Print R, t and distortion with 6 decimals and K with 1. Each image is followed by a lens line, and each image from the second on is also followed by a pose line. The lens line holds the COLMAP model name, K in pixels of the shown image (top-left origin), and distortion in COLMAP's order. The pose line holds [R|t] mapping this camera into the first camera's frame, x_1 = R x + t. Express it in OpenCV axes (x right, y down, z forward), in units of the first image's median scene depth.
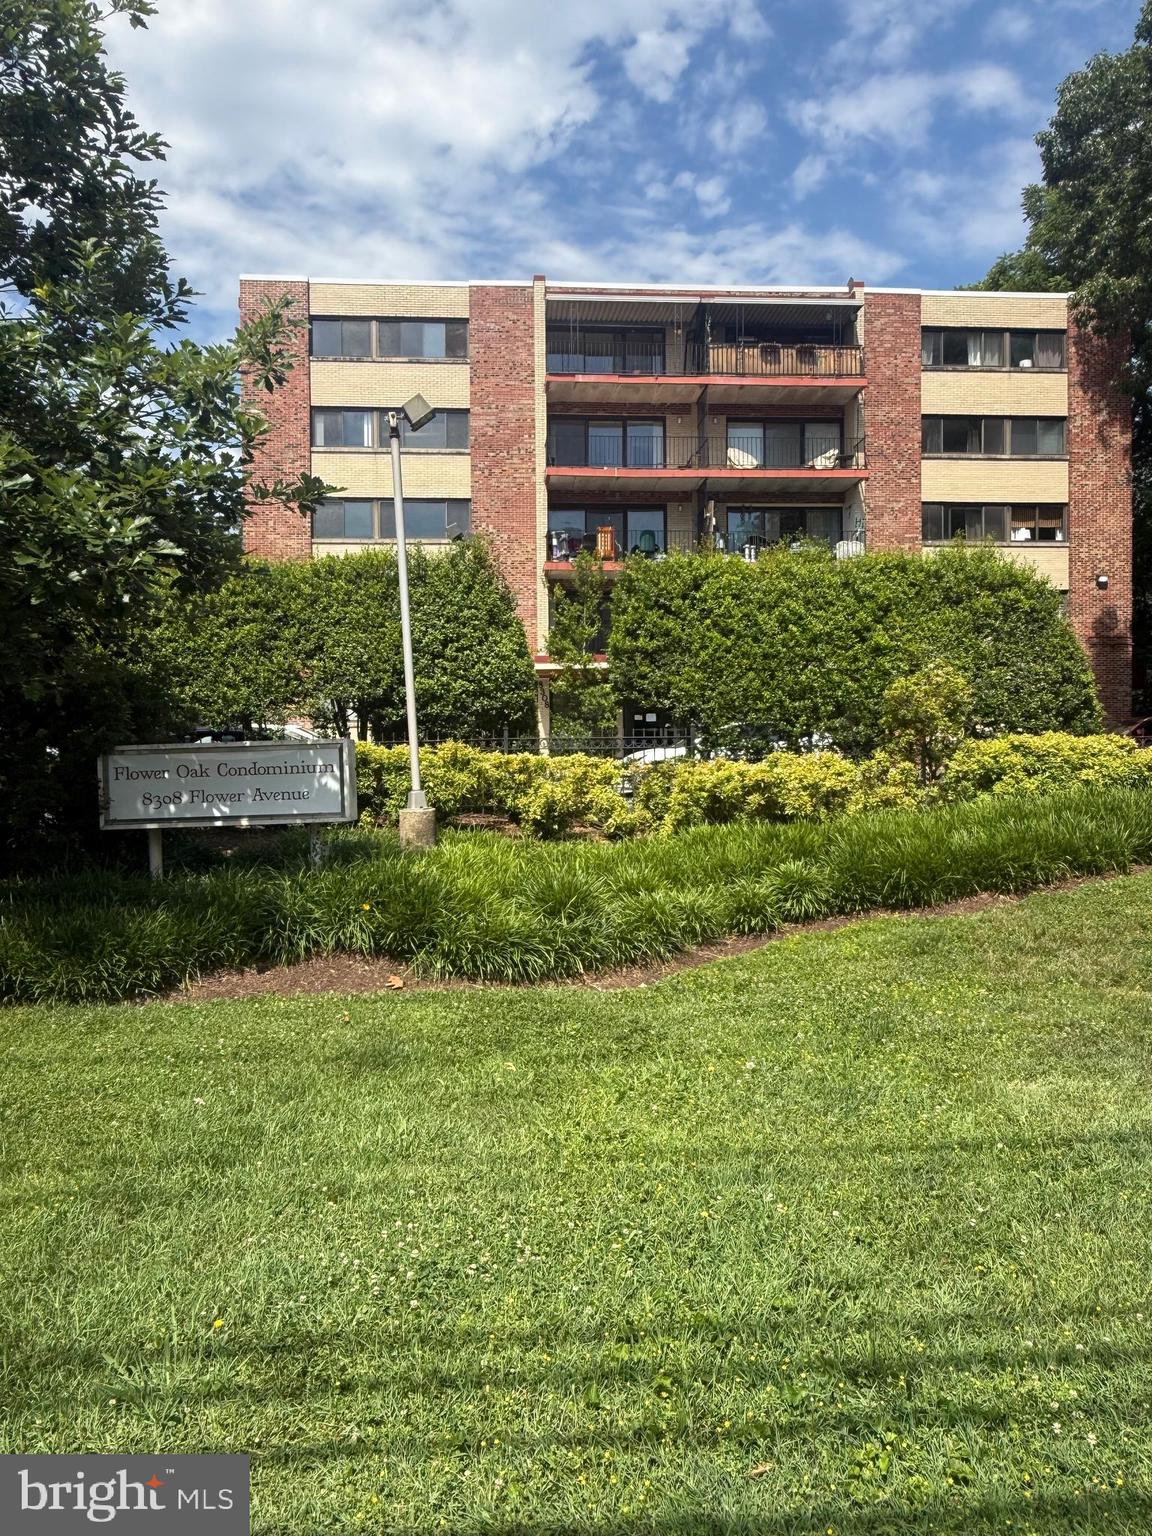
lens RADIAL K [[1095.3, 0, 547.1], [0, 1095.3, 771.7], [0, 0, 1]] dist [0.058664, -0.083297]
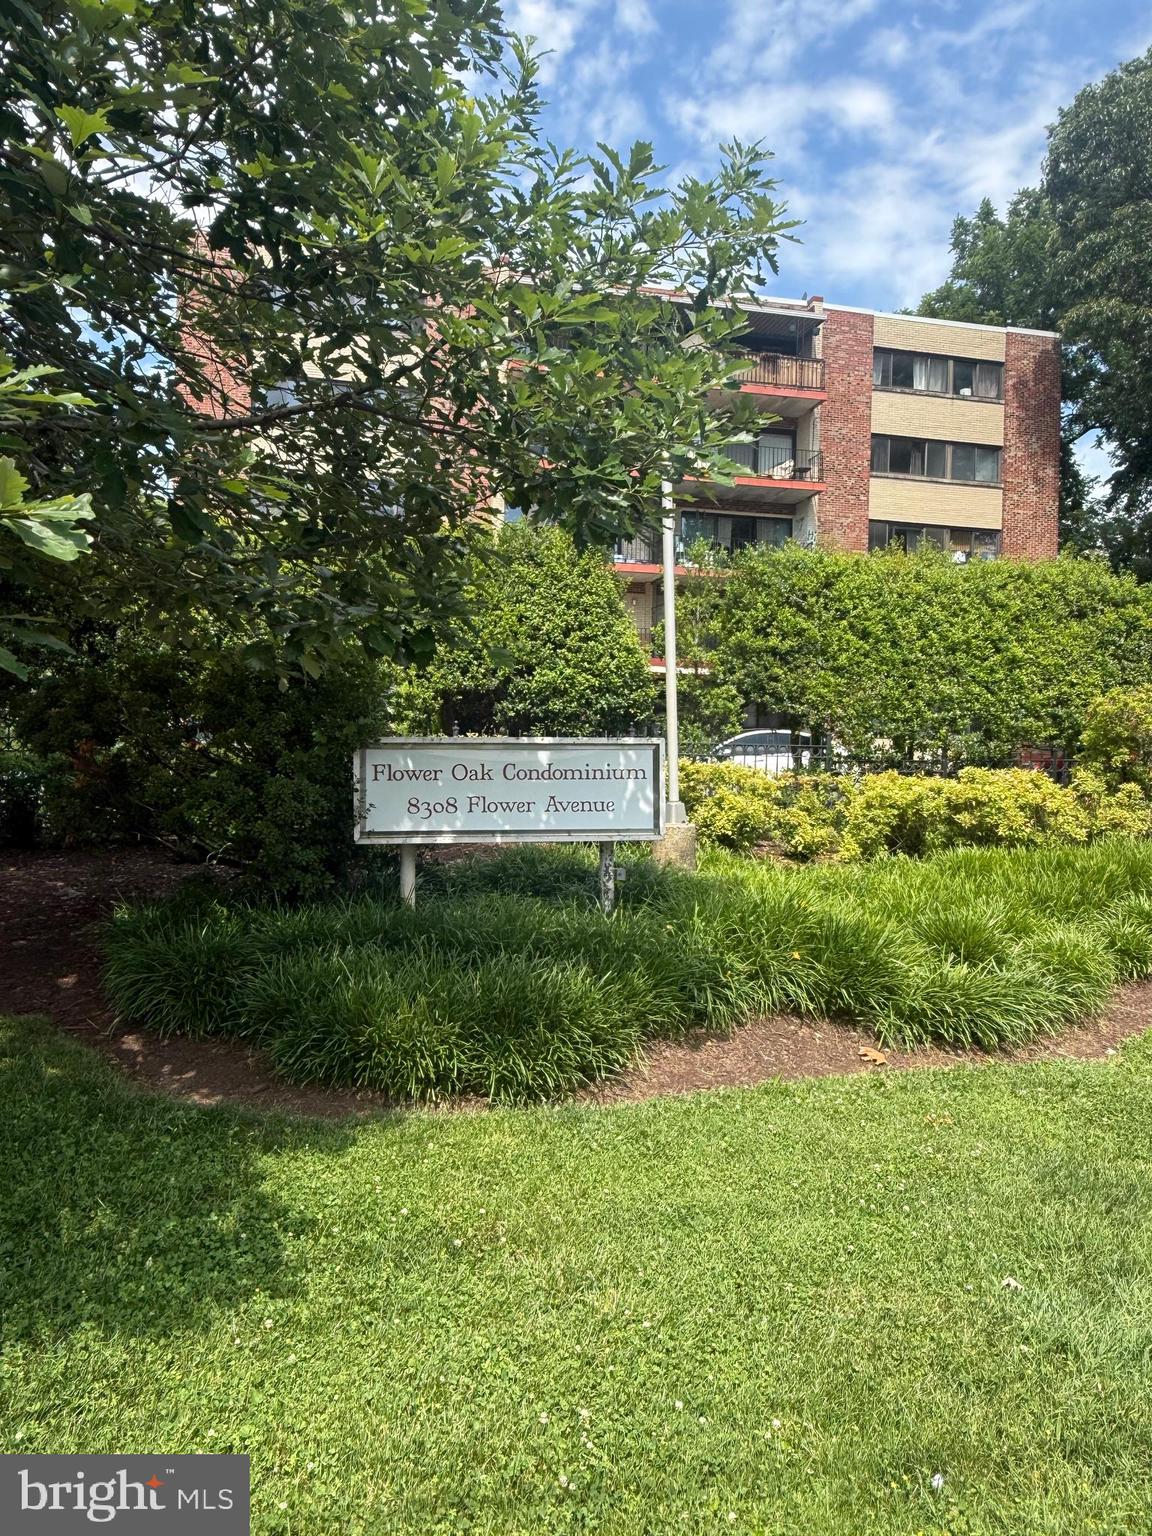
lens RADIAL K [[1095.3, 0, 579.5], [0, 1095.3, 769.9], [0, 0, 1]] dist [0.058664, -0.083297]
pose [[0.988010, 0.032916, 0.150841, -0.209060], [-0.032568, 0.999458, -0.004776, -0.000741], [-0.150917, -0.000194, 0.988546, 0.114589]]
